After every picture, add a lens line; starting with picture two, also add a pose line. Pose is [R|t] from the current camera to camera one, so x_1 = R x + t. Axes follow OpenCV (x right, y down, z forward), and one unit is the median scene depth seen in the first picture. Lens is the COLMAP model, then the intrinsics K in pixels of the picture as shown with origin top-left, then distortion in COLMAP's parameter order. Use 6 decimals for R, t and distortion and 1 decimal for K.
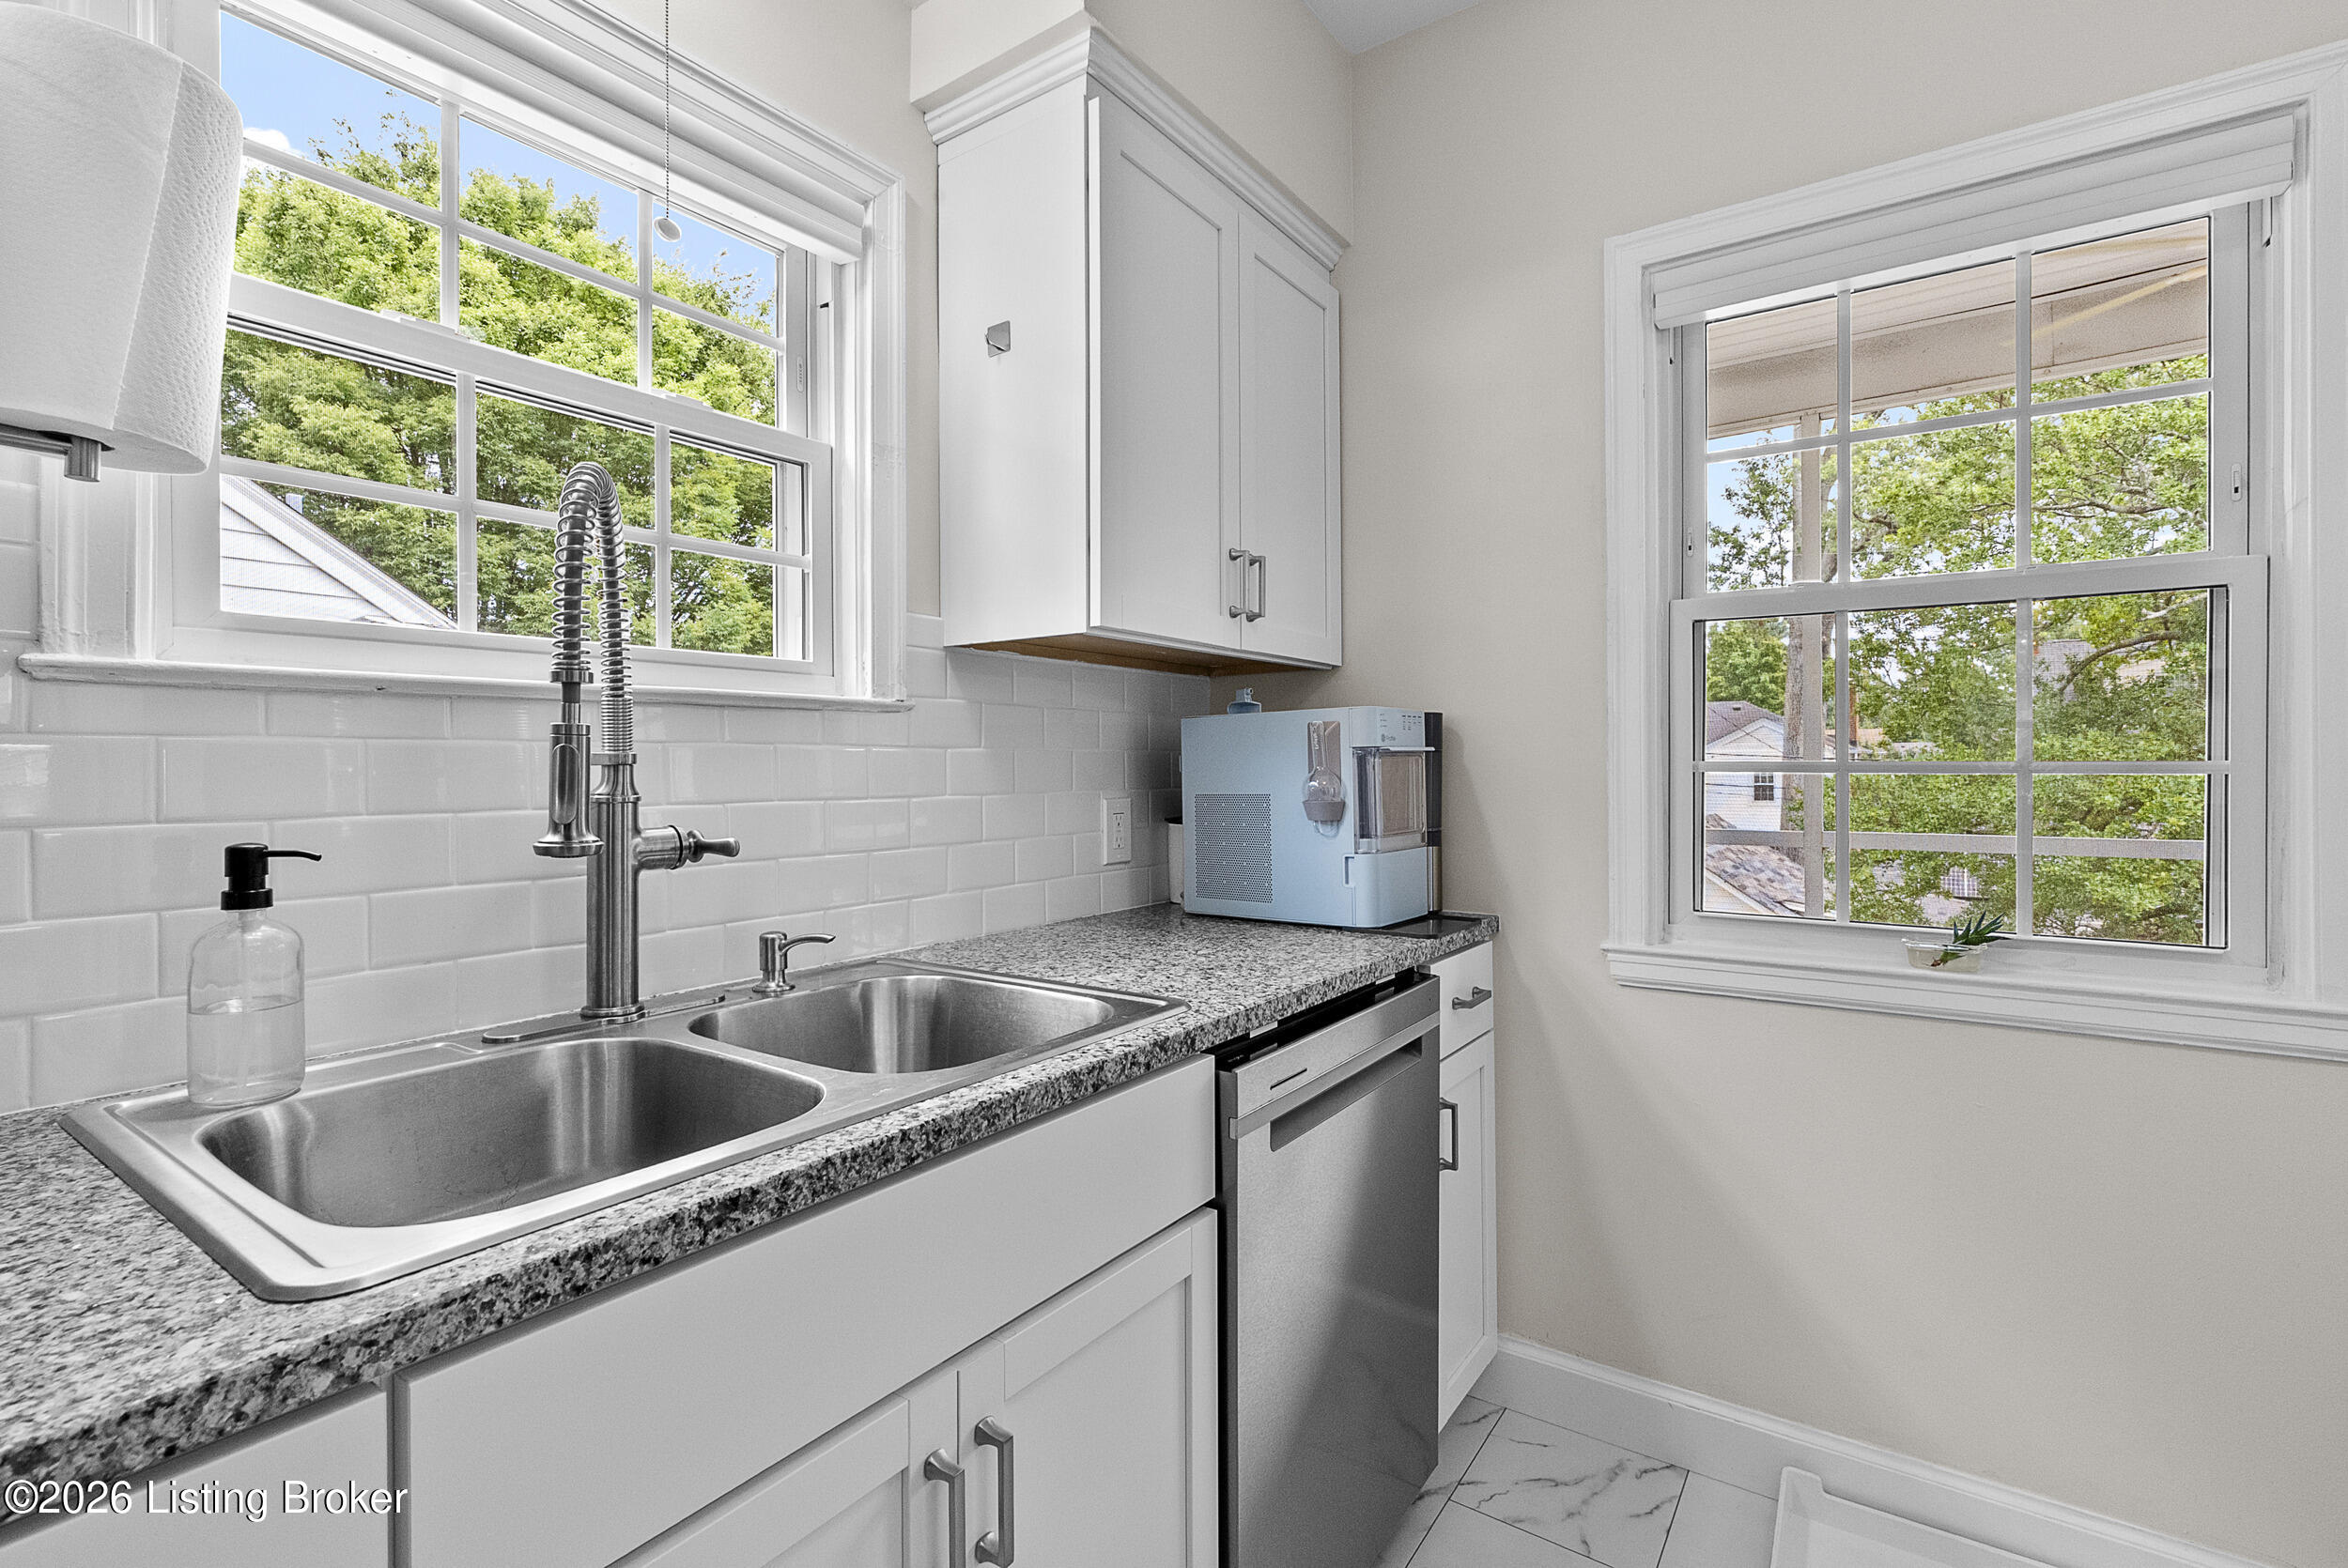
lens RADIAL K [[1064.4, 0, 1175.5], [0, 1064.4, 767.4], [0, 0, 1]] dist [-0.001535, -0.000076]
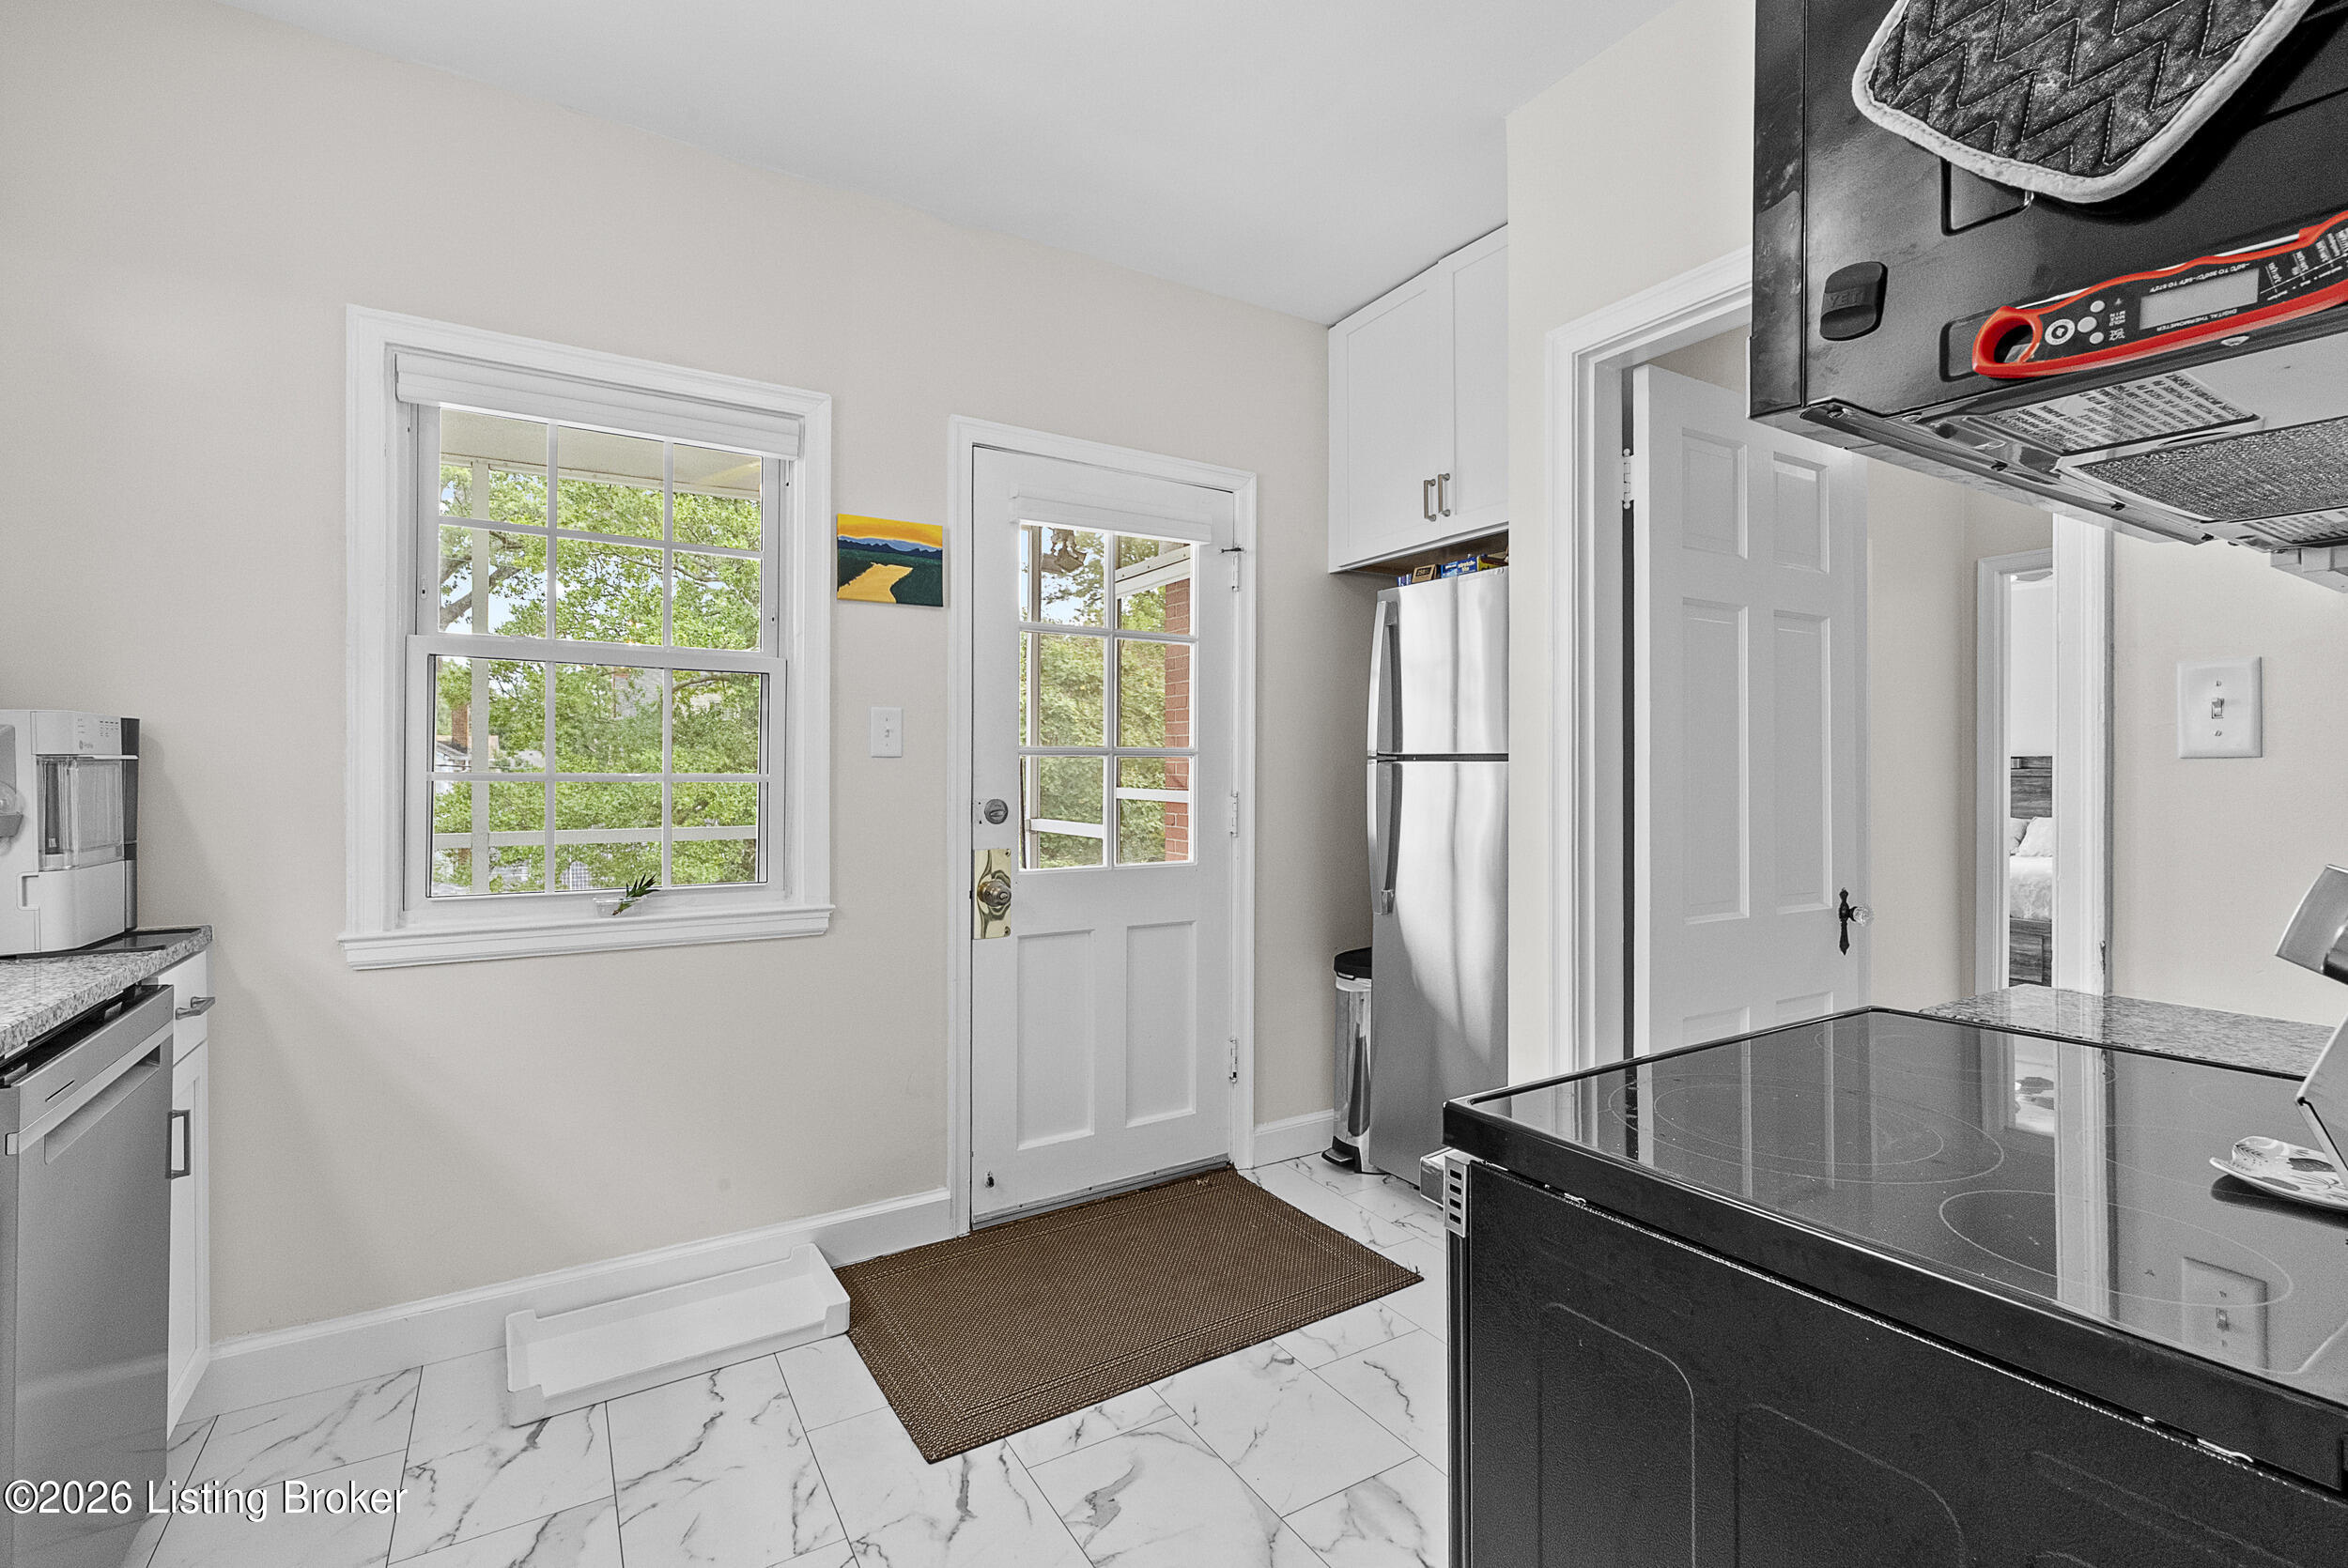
lens RADIAL K [[1064.4, 0, 1179.5], [0, 1064.4, 772.5], [0, 0, 1]] dist [-0.001535, -0.000076]
pose [[0.397357, 0.005750, 0.917646, -0.275206], [-0.004356, 0.999981, -0.004379, -0.003695], [-0.917654, -0.002257, 0.397375, -0.249941]]
